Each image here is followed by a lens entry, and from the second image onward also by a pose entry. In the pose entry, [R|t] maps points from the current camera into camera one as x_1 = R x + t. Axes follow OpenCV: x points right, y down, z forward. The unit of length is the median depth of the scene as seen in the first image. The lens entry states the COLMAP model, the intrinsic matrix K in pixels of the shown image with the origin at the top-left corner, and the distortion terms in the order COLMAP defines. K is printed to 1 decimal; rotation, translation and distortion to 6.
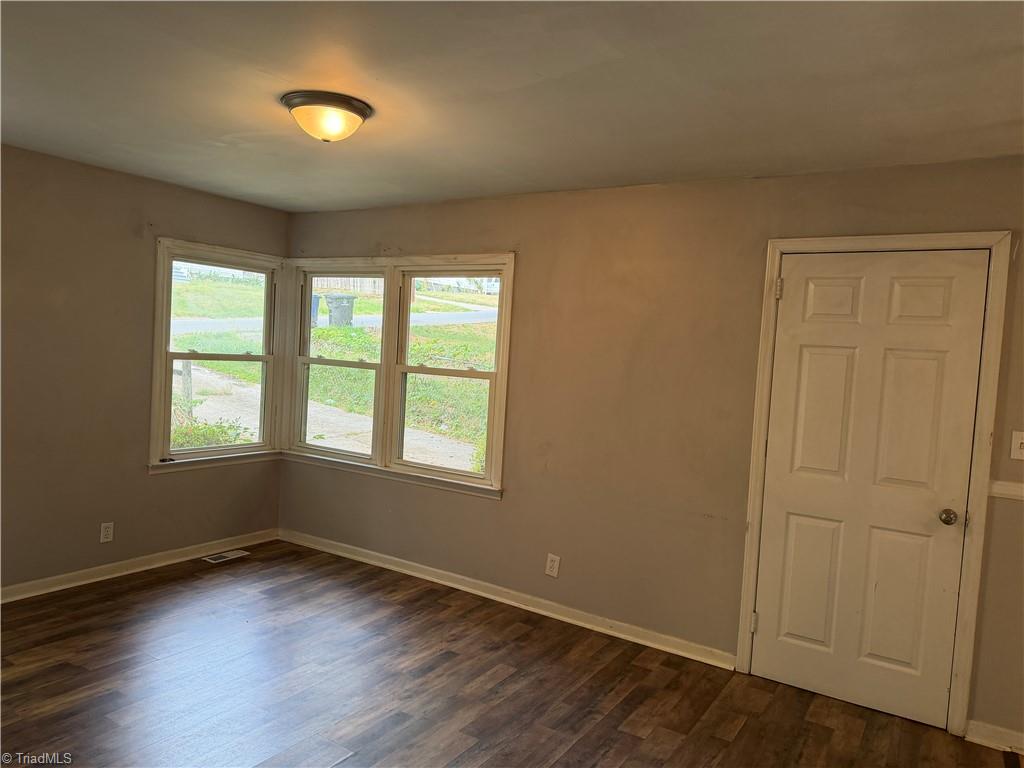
lens RADIAL K [[731.1, 0, 512.0], [0, 731.1, 384.0], [0, 0, 1]] dist [0.062576, -0.089552]
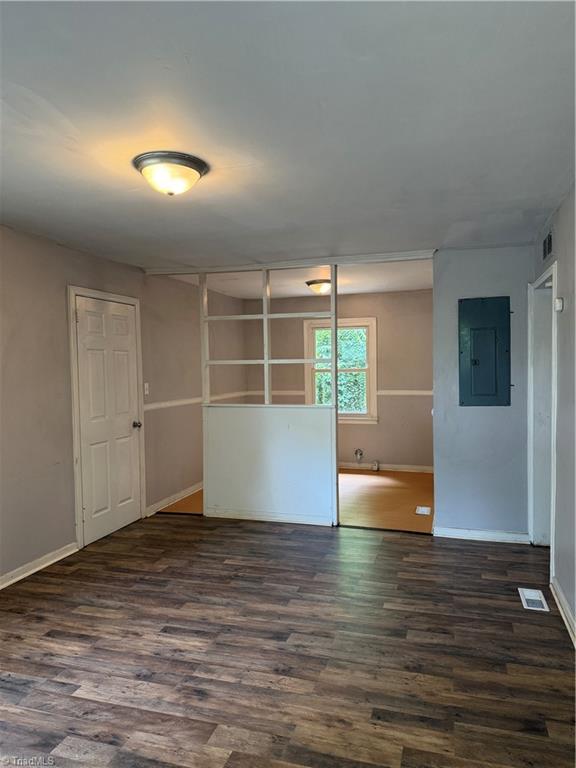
lens RADIAL K [[548.3, 0, 288.0], [0, 548.3, 384.0], [0, 0, 1]] dist [0.062576, -0.089552]
pose [[-0.278881, -0.087144, 0.956364, -1.041044], [0.048184, 0.993350, 0.104565, -0.086878], [-0.959116, 0.075243, -0.272827, 0.934251]]
